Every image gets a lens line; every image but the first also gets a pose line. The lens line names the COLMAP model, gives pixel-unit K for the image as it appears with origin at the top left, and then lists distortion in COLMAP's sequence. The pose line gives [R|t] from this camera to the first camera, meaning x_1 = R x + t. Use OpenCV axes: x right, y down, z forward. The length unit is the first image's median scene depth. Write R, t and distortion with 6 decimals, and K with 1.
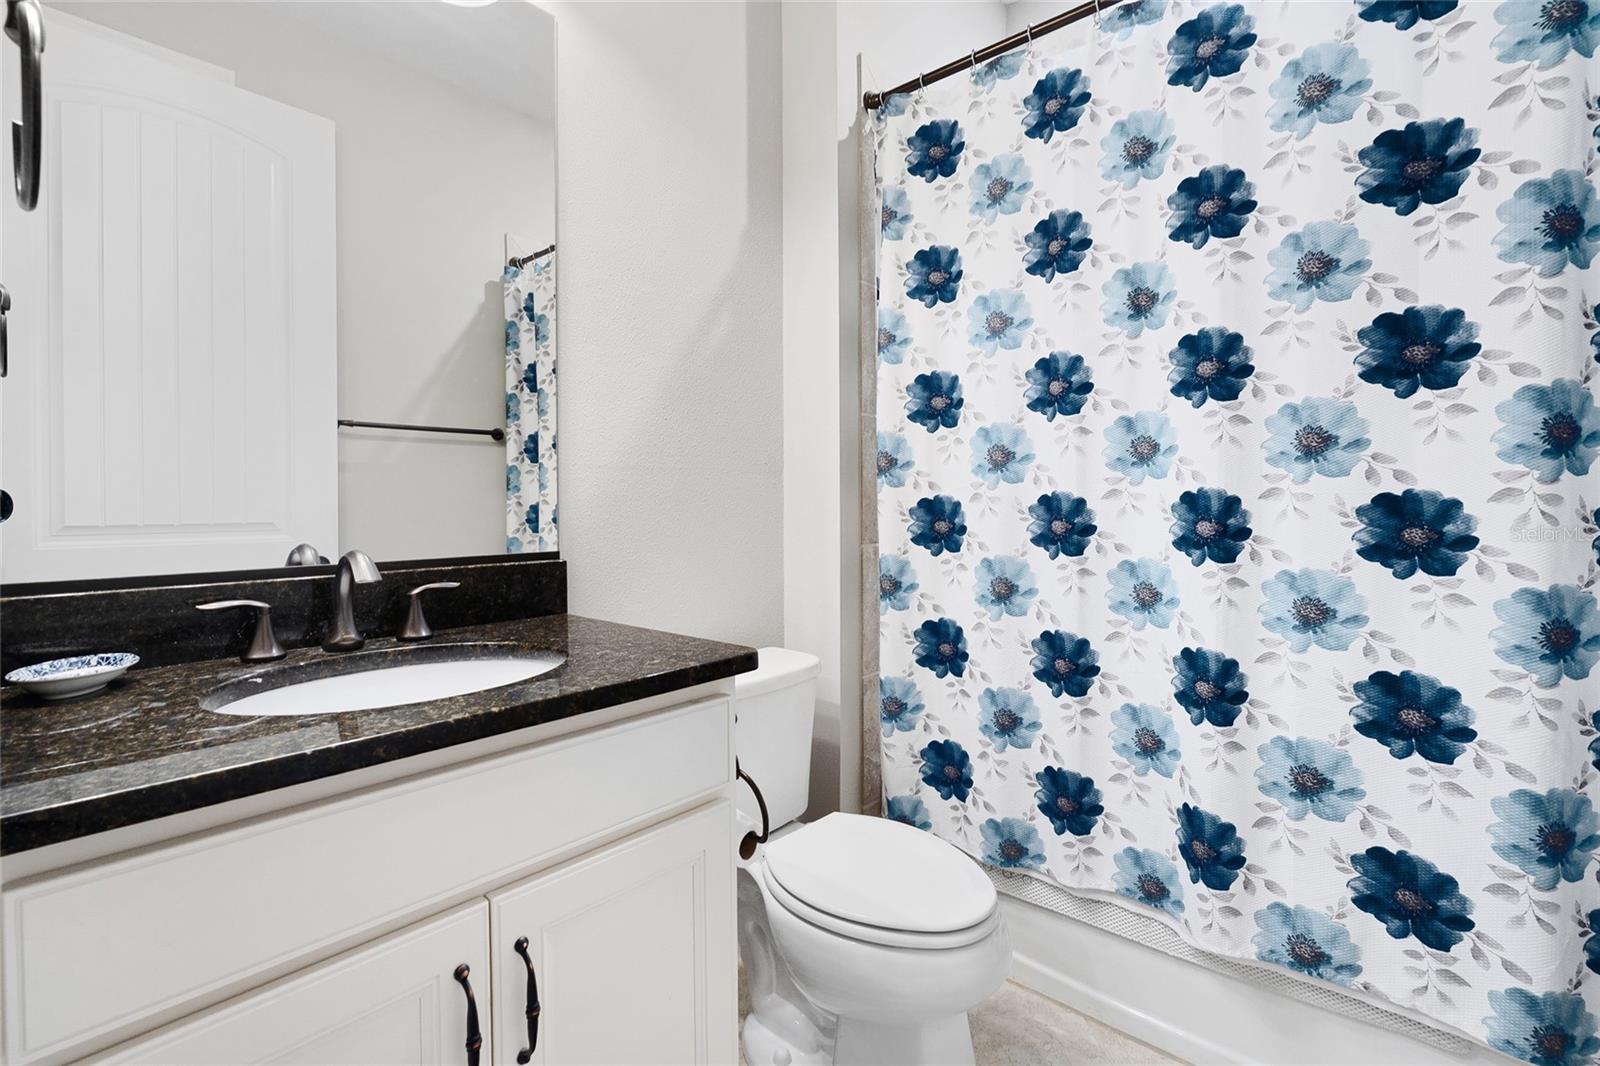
lens RADIAL K [[741.1, 0, 781.4], [0, 741.1, 512.4], [0, 0, 1]] dist [-0.009041, 0.002052]
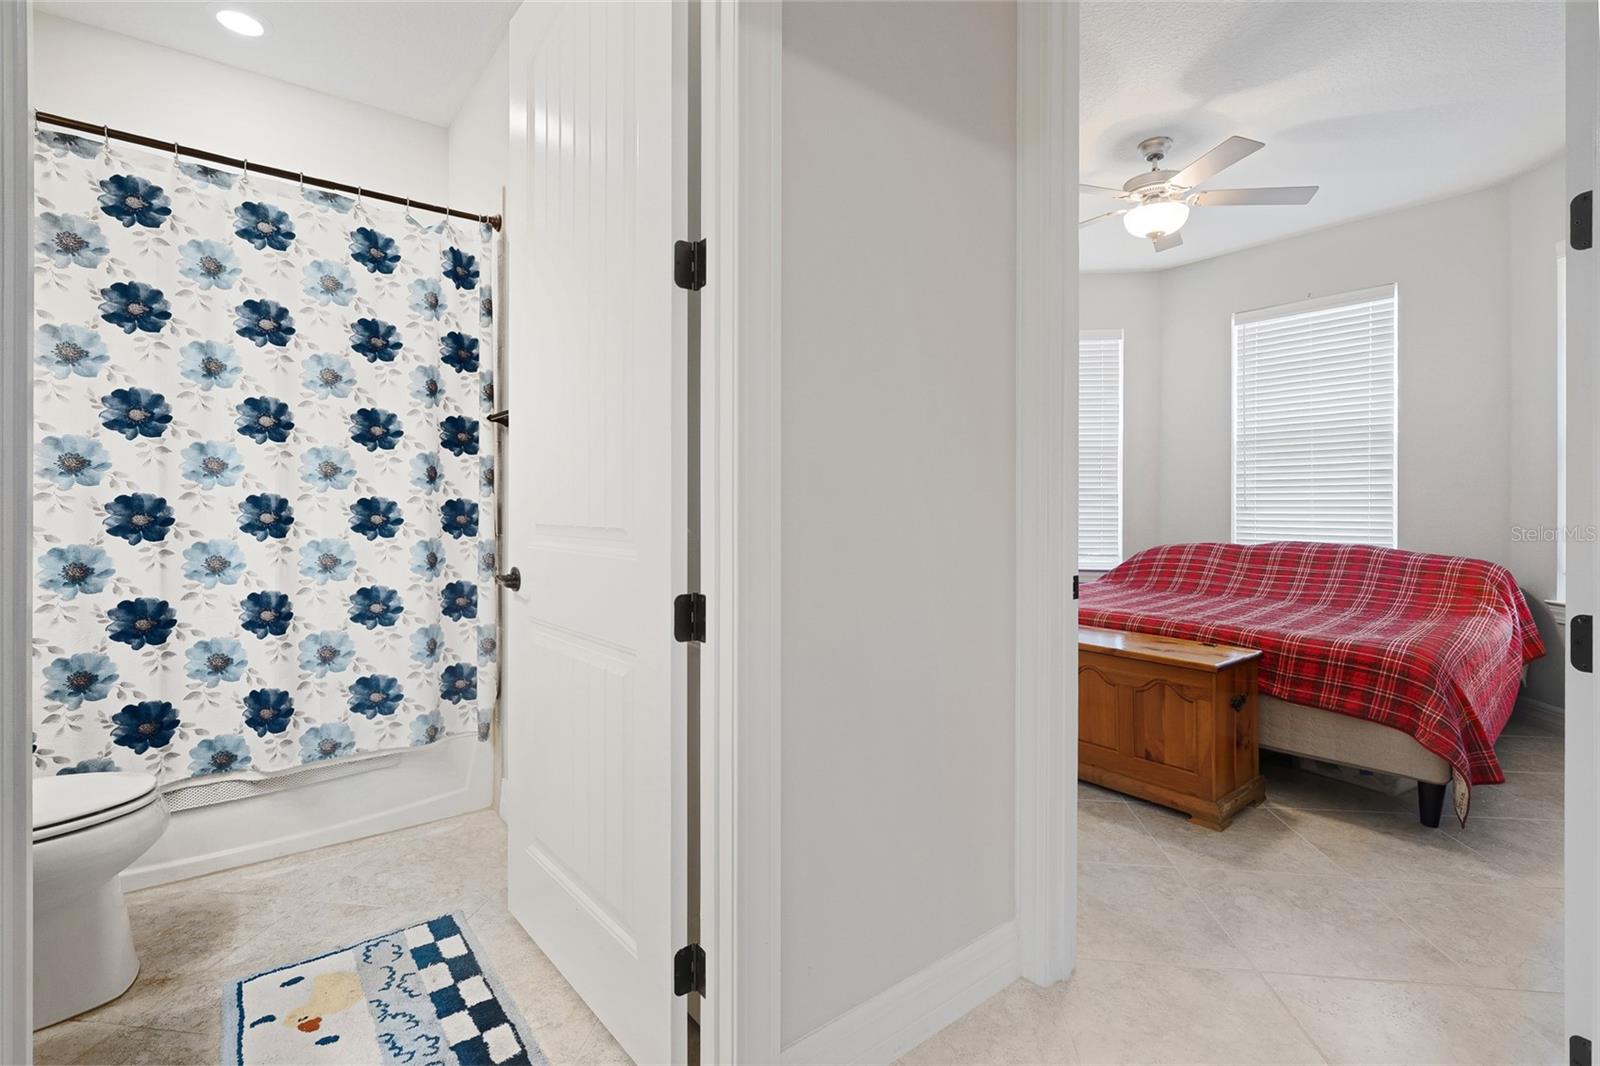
lens RADIAL K [[741.1, 0, 816.1], [0, 741.1, 517.0], [0, 0, 1]] dist [-0.009041, 0.002052]
pose [[0.173610, -0.011894, 0.984743, -0.840148], [0.007932, 0.999912, 0.010679, 0.011672], [-0.984783, 0.005957, 0.173689, -0.497596]]
